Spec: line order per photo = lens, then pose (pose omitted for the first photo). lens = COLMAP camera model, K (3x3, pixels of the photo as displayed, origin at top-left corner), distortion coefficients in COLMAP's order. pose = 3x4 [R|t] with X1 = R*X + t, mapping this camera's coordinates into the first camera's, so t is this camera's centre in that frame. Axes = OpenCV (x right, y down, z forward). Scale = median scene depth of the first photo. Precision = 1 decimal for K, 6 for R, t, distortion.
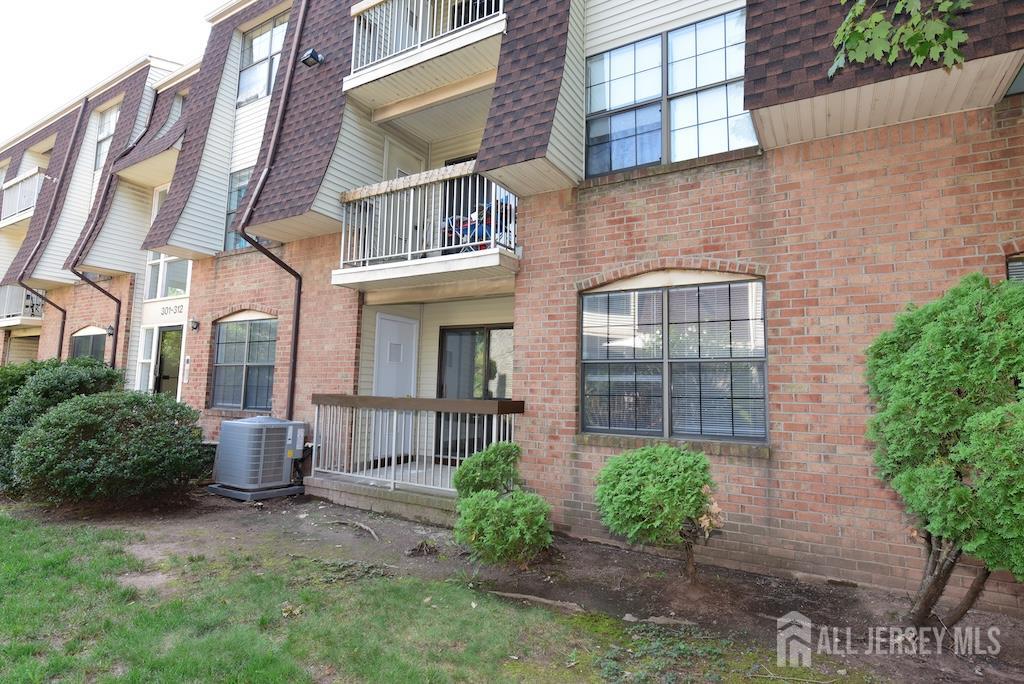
lens RADIAL K [[533.1, 0, 512.0], [0, 533.1, 342.0], [0, 0, 1]] dist [-0.000612, -0.000062]
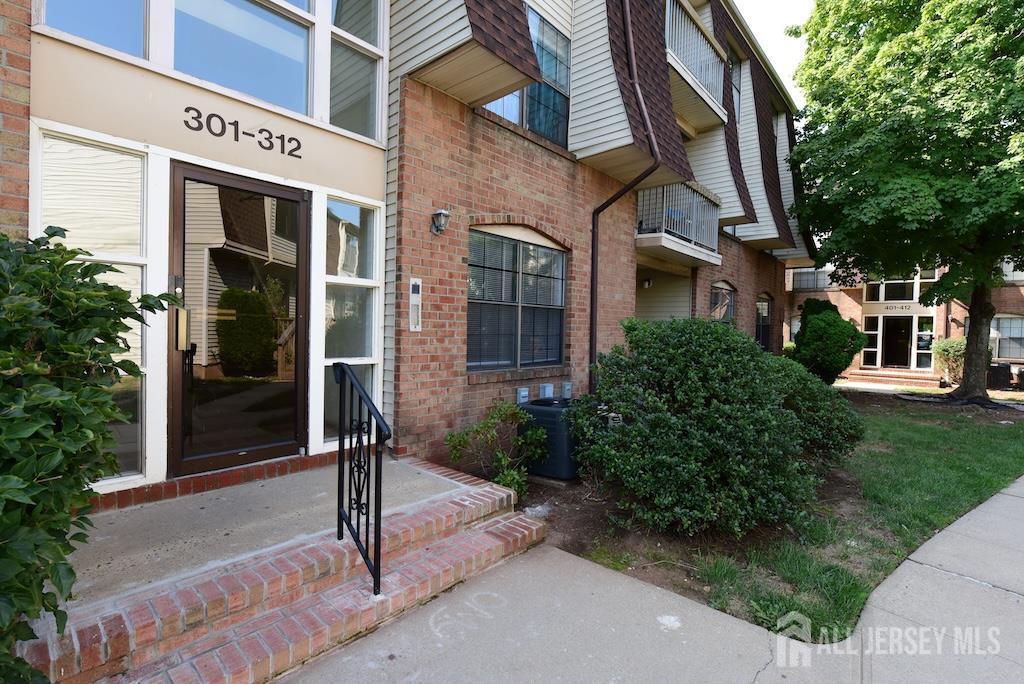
lens RADIAL K [[484.5, 0, 512.0], [0, 484.5, 342.0], [0, 0, 1]] dist [0.000685, 0.000020]
pose [[0.176084, -0.040540, 0.983540, -1.217781], [-0.100064, 0.993239, 0.058854, 0.058552], [-0.979276, -0.108781, 0.170837, 0.963778]]
